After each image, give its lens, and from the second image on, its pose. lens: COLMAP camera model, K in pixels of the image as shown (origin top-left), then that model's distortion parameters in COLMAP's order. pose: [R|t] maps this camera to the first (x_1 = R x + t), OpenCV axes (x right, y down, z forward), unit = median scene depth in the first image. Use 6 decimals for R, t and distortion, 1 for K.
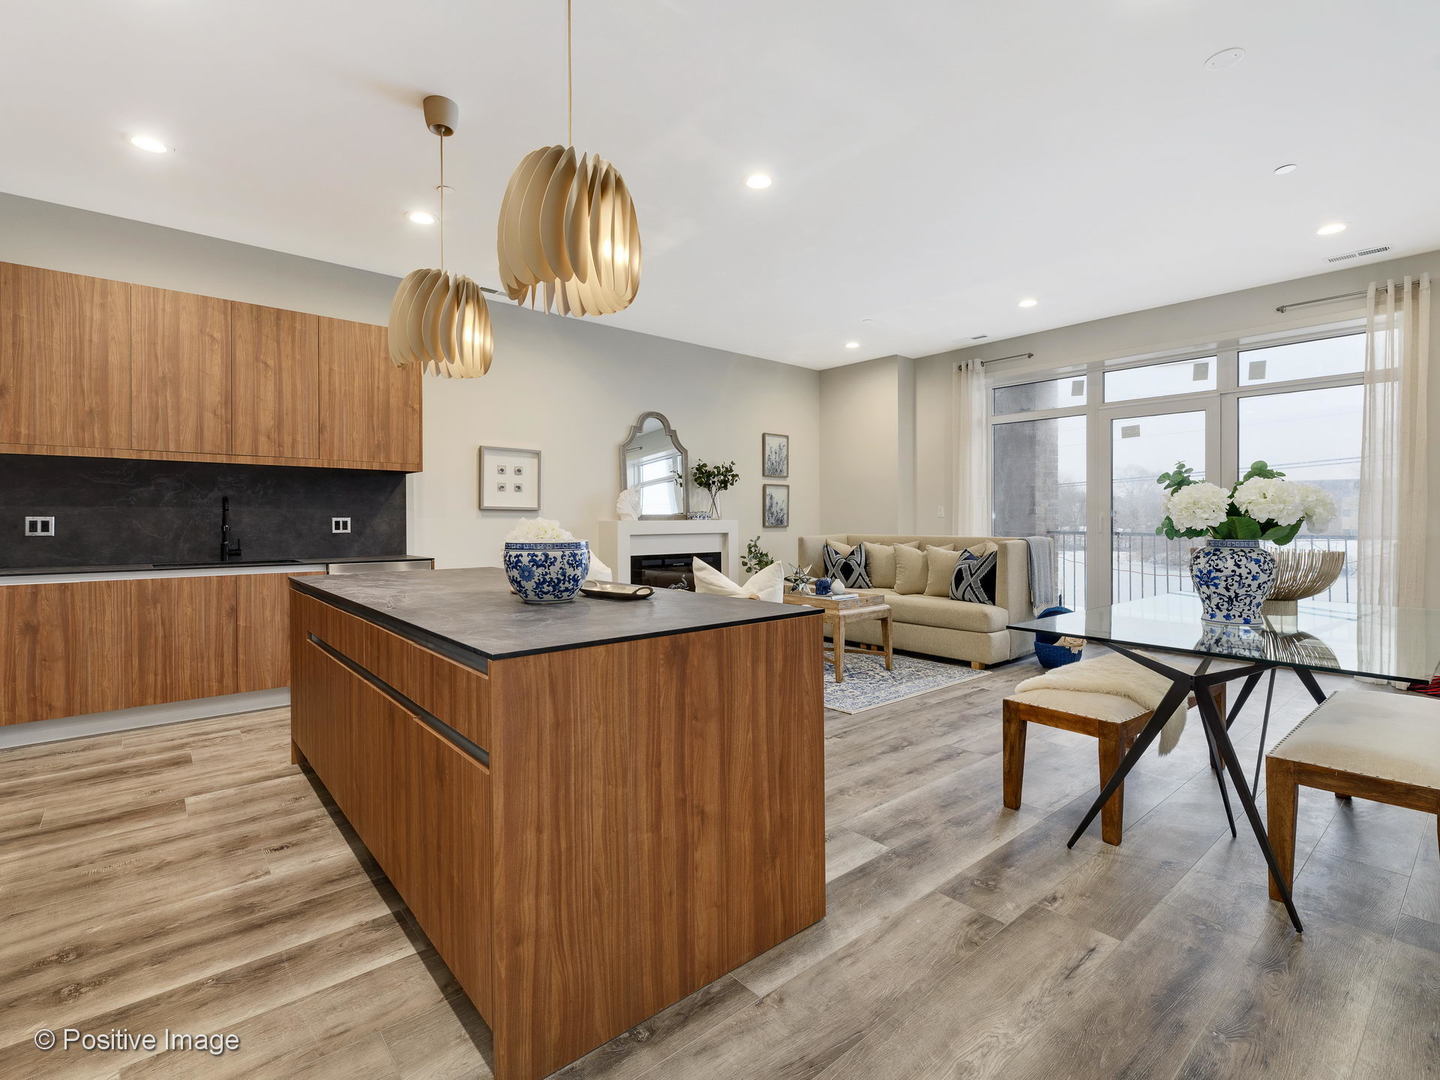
lens RADIAL K [[574.3, 0, 696.9], [0, 574.3, 536.9], [0, 0, 1]] dist [0.000085, -0.000057]
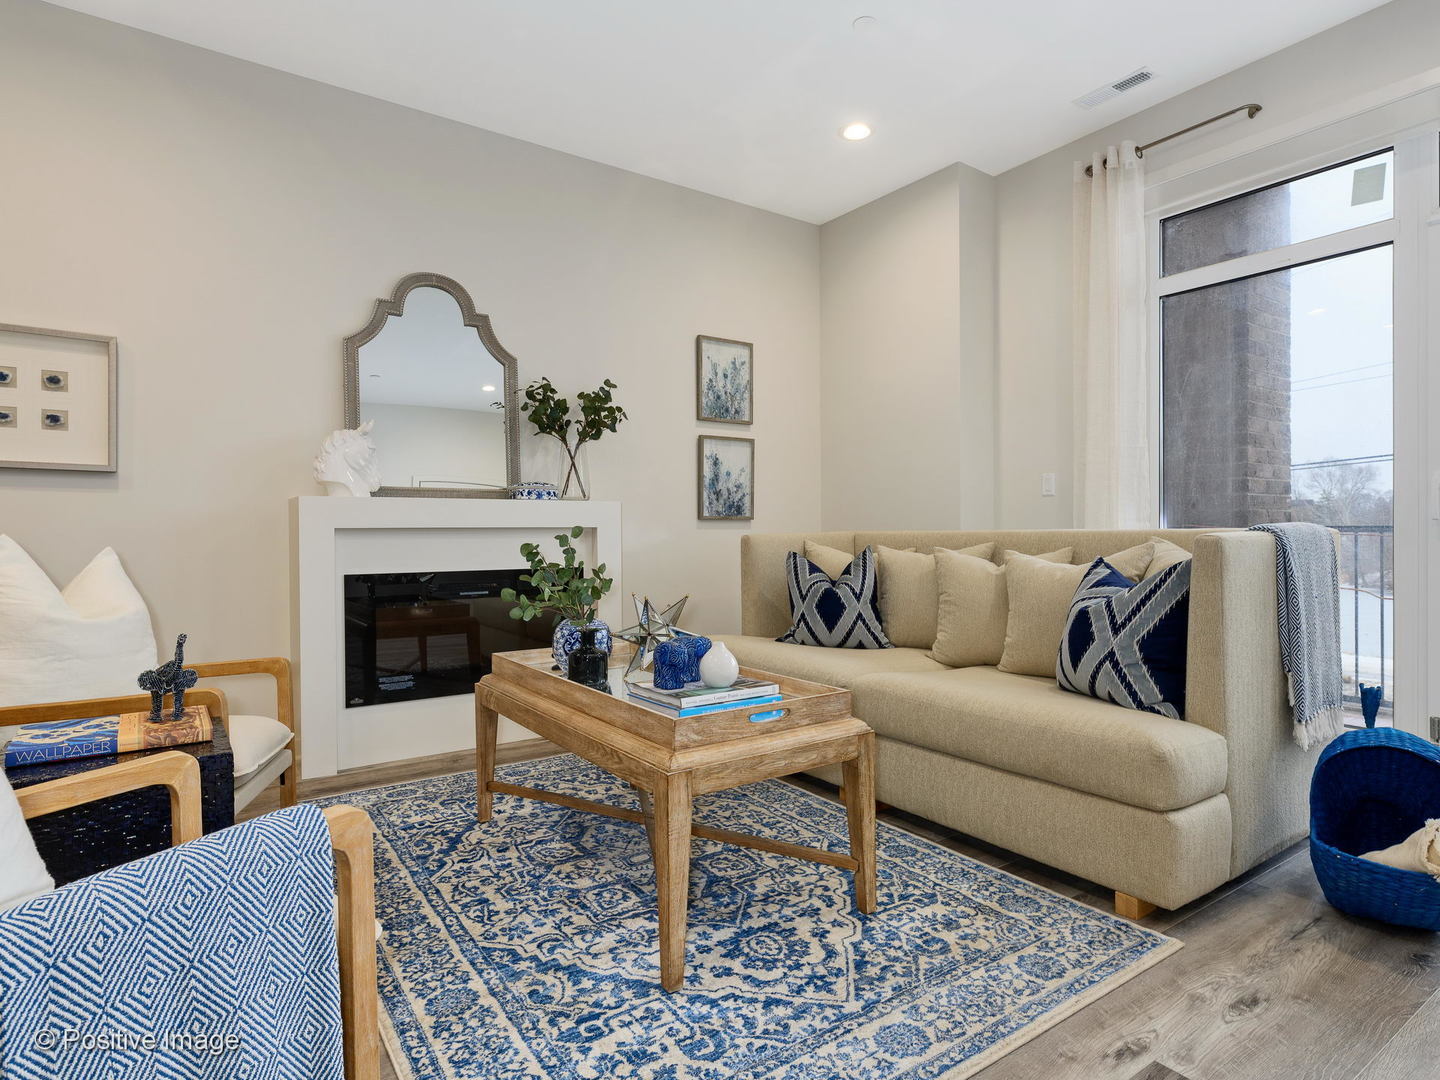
lens RADIAL K [[750.5, 0, 704.6], [0, 750.5, 549.1], [0, 0, 1]] dist [-0.001637, -0.000760]
pose [[0.998573, -0.000167, -0.053408, 0.212514], [0.000104, 0.999999, -0.001173, 0.014171], [0.053408, 0.001166, 0.998572, 0.445708]]
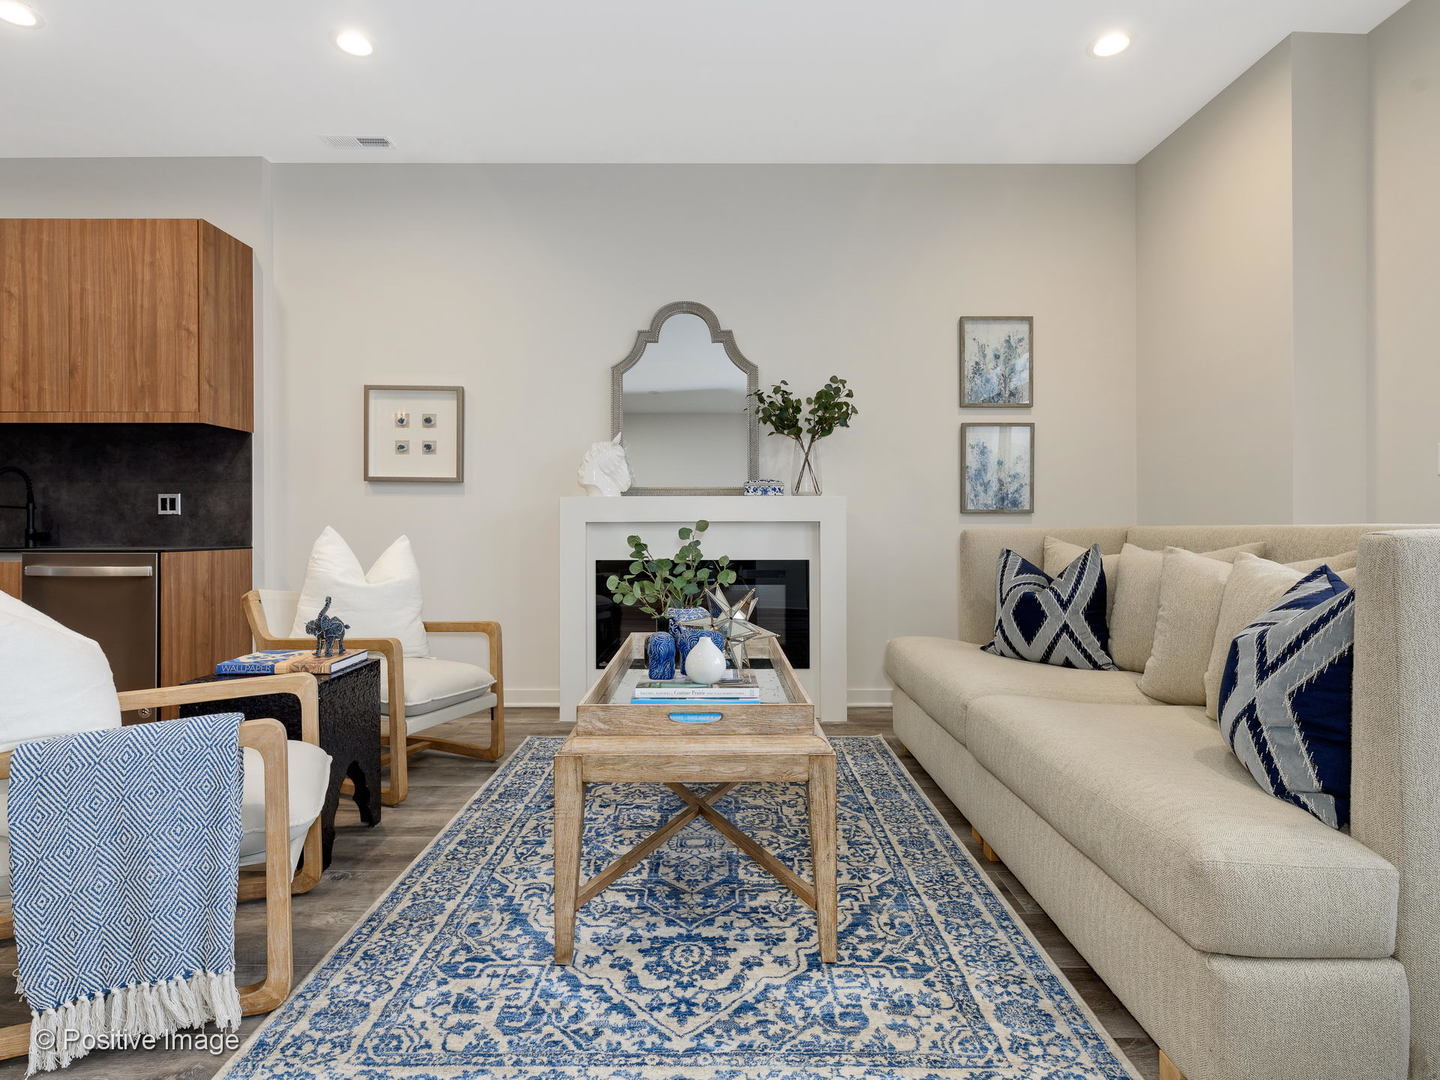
lens RADIAL K [[709.0, 0, 720.0], [0, 709.0, 540.0], [0, 0, 1]] dist [-0.002129, -0.000739]
pose [[0.811751, 0.012926, -0.583860, 0.405613], [-0.016230, 0.999868, -0.000429, 0.012324], [0.583778, 0.009824, 0.811854, 0.539791]]
